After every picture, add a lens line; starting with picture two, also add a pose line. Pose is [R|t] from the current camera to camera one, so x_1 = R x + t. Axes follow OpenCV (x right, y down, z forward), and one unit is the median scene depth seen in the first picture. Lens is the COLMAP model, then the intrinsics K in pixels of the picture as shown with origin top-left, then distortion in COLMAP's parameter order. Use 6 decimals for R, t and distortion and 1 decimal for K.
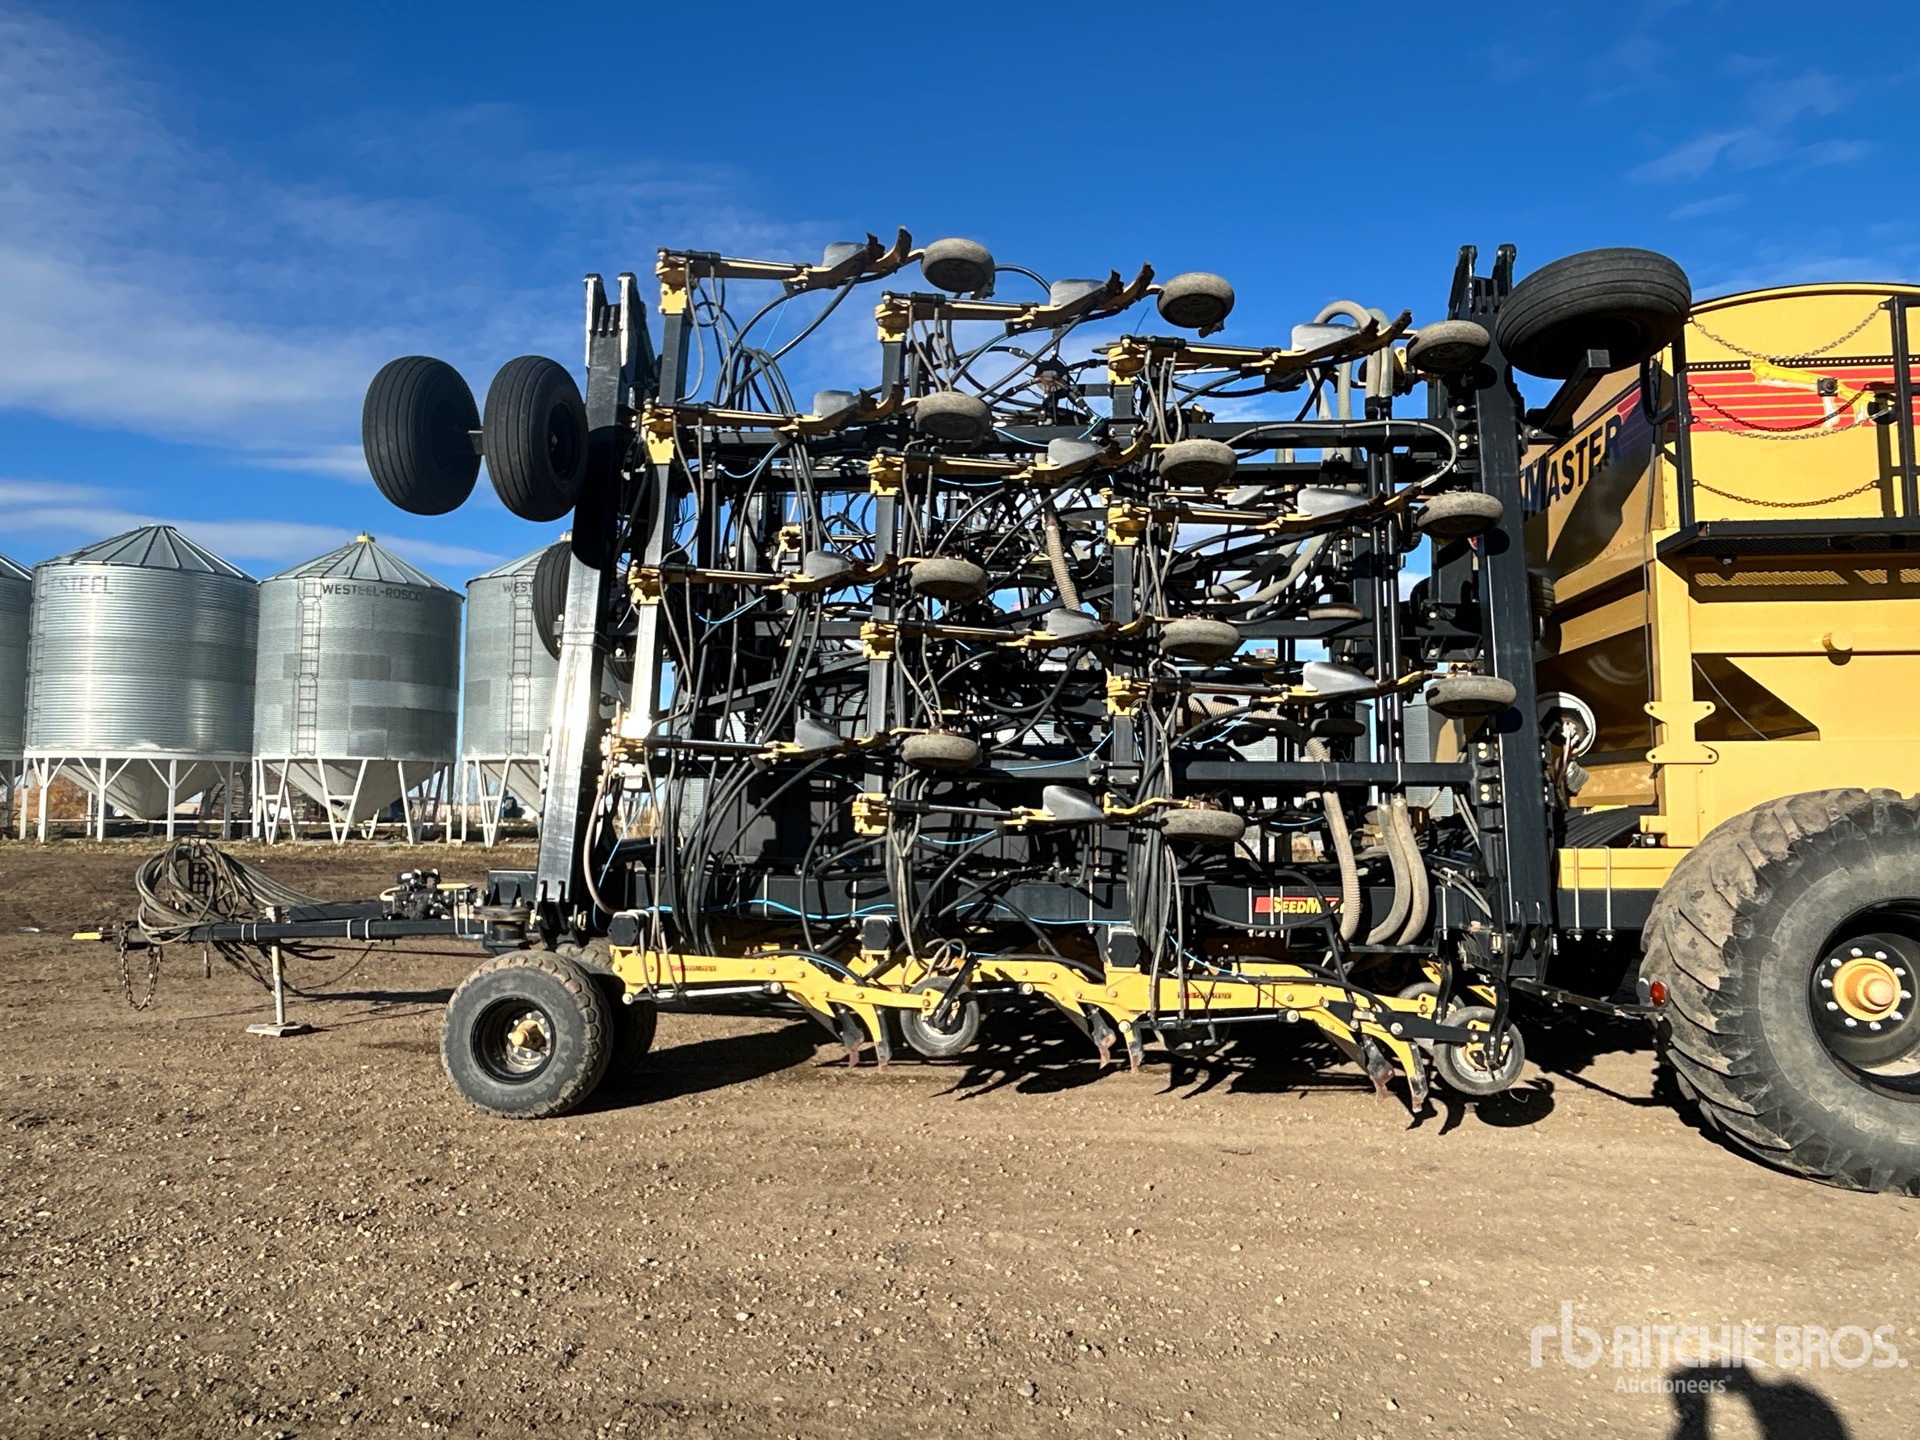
lens RADIAL K [[1274.8, 0, 957.7], [0, 1274.8, 714.0], [0, 0, 1]] dist [-0.002955, 0.001247]
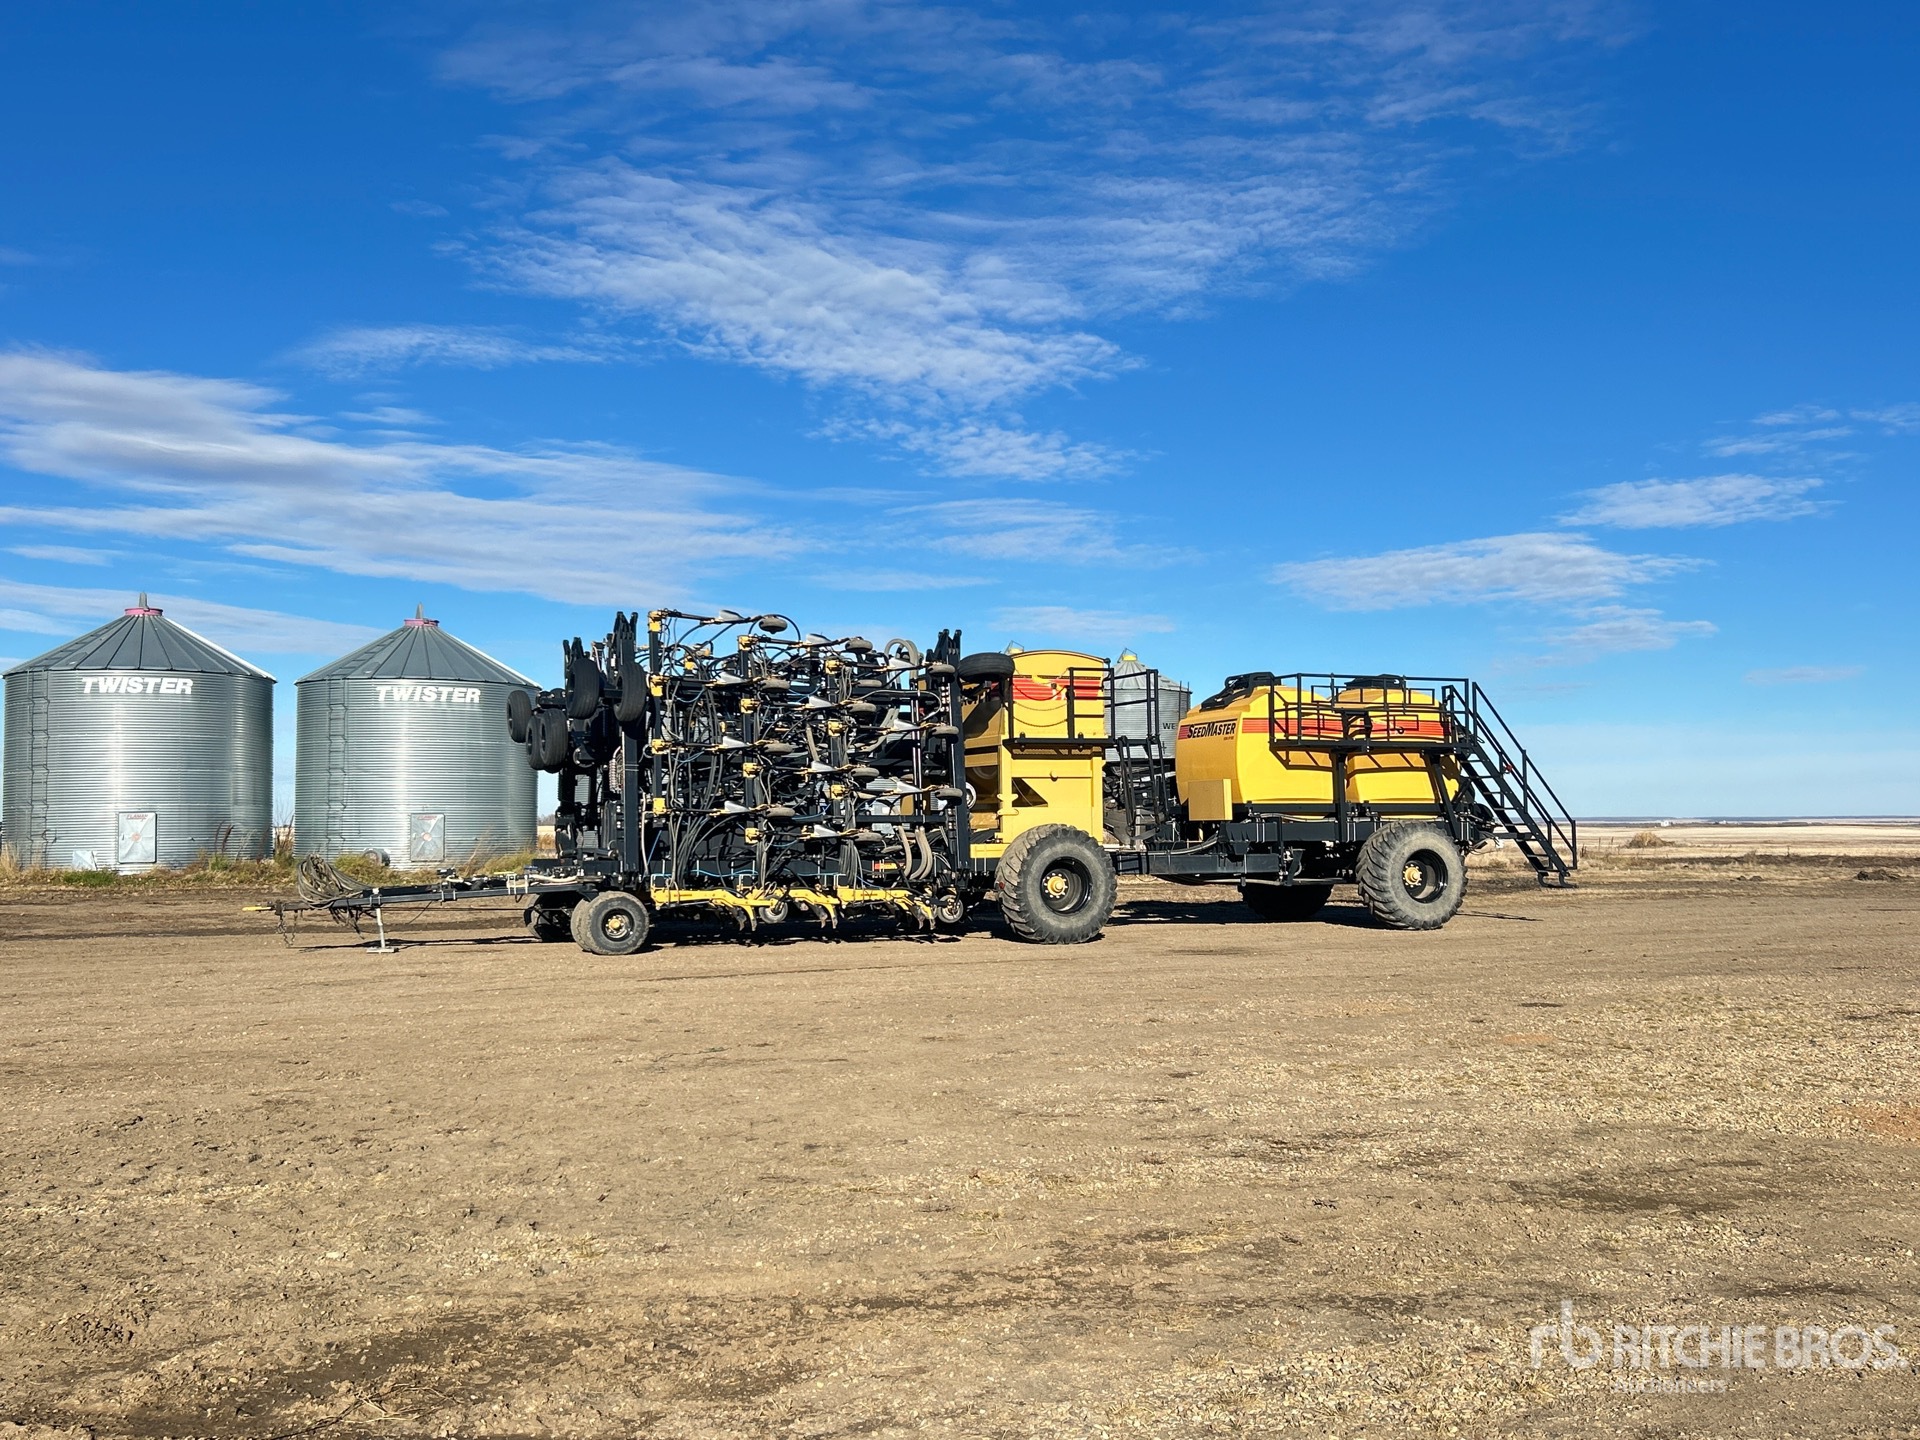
lens RADIAL K [[1792.0, 0, 960.0], [0, 1792.0, 720.0], [0, 0, 1]] dist [0.194485, -0.671040]
pose [[0.872267, 0.018761, 0.488671, -1.552738], [-0.028376, 0.999522, 0.012277, -0.227298], [-0.488207, -0.024575, 0.872382, -2.549424]]
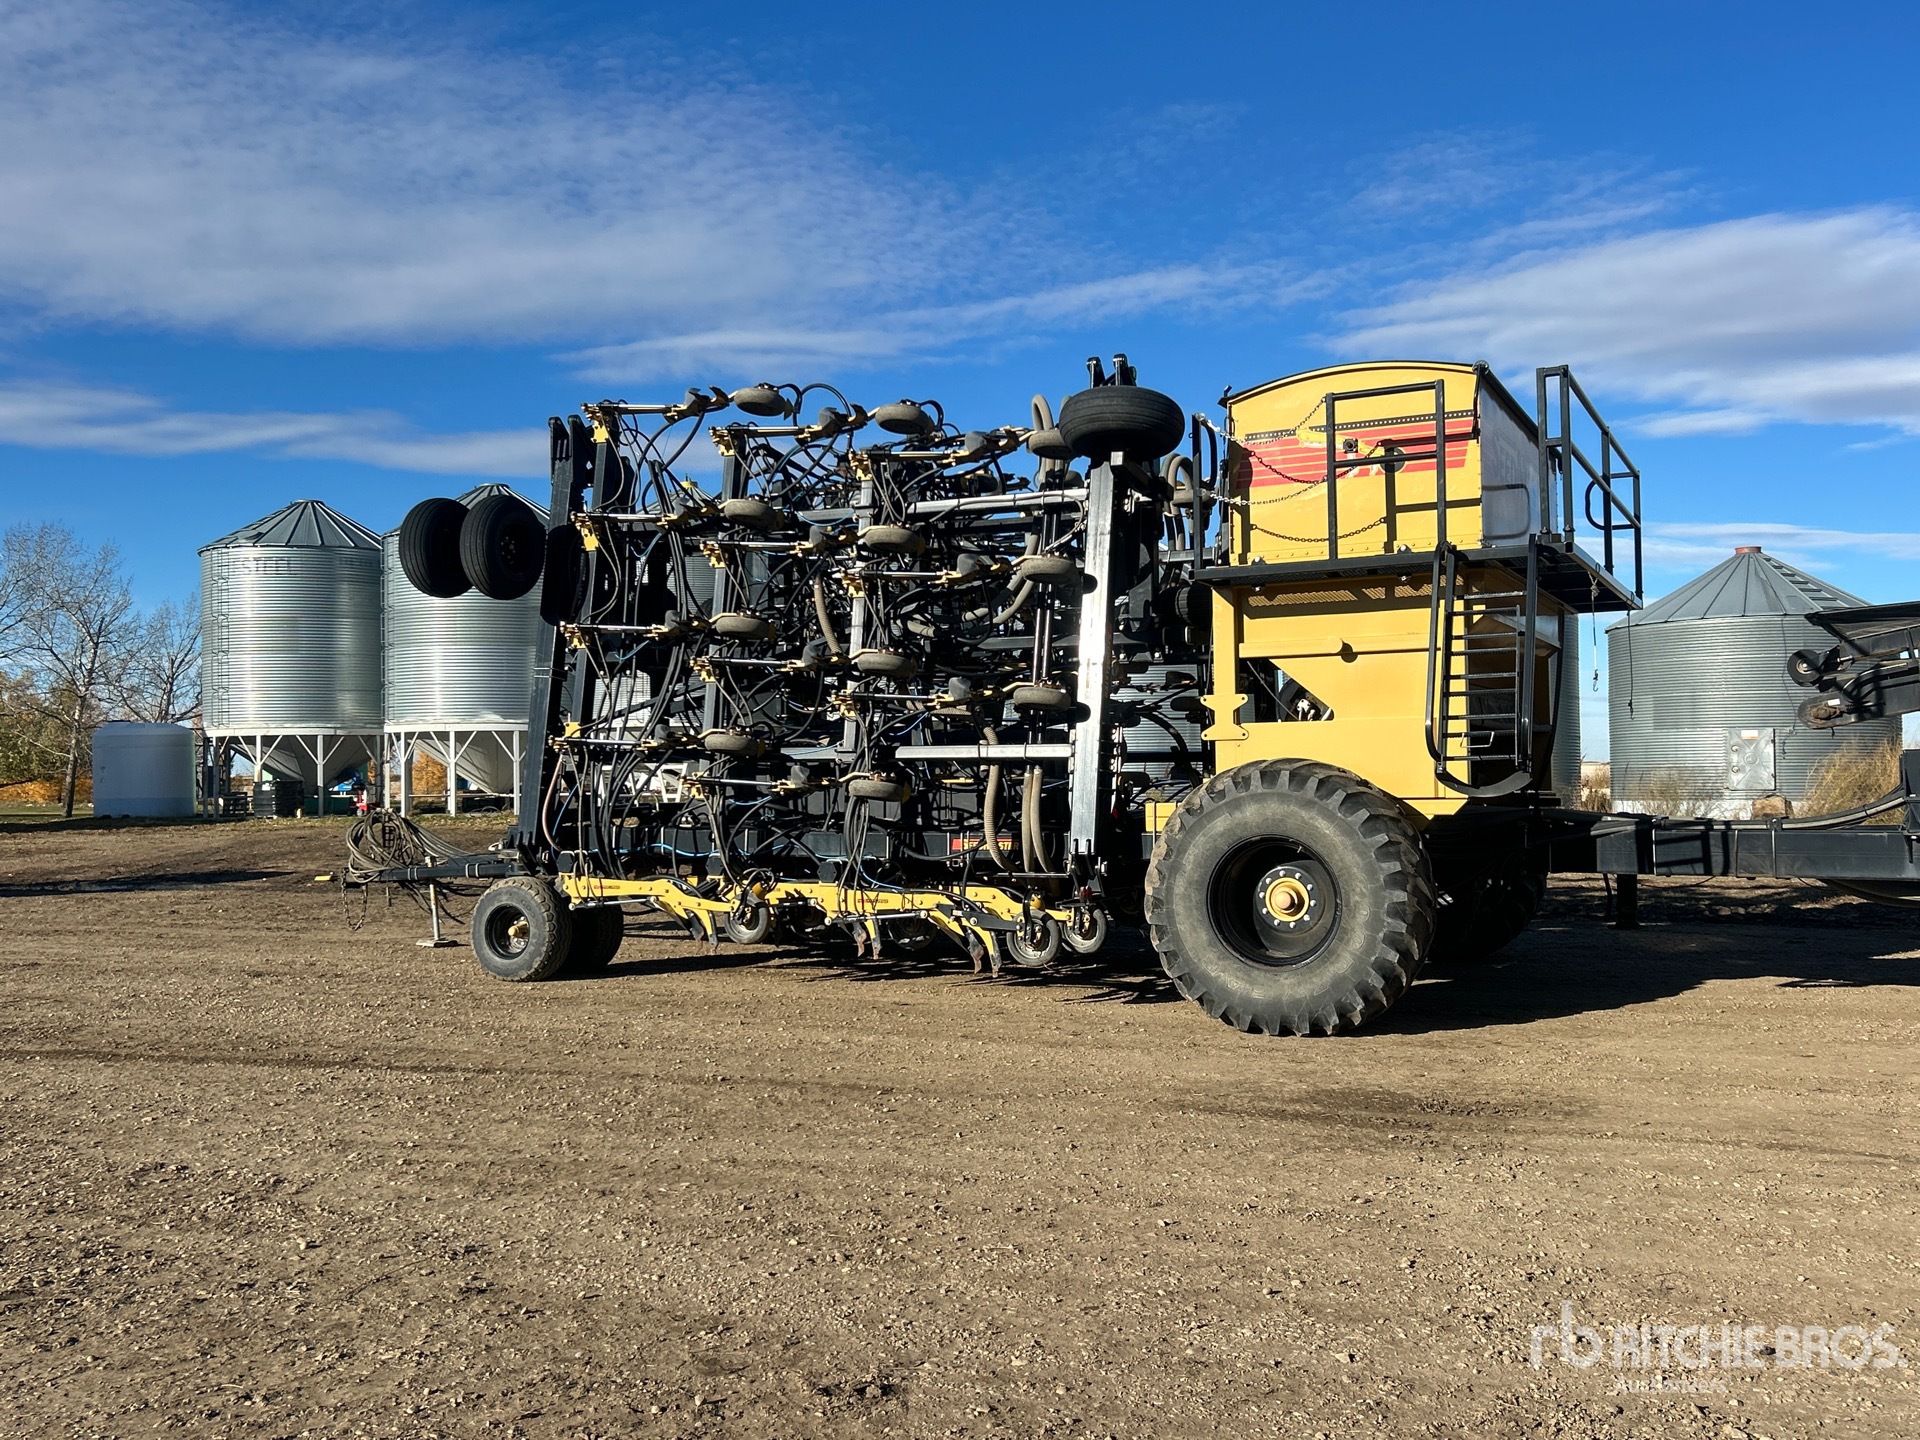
lens RADIAL K [[1760.2, 0, 955.7], [0, 1760.2, 729.0], [0, 0, 1]] dist [0.141178, -0.332483]
pose [[0.939047, -0.025745, -0.342823, 0.936271], [0.044005, 0.997991, 0.045589, -0.070943], [0.340961, -0.057896, 0.938293, -0.862746]]
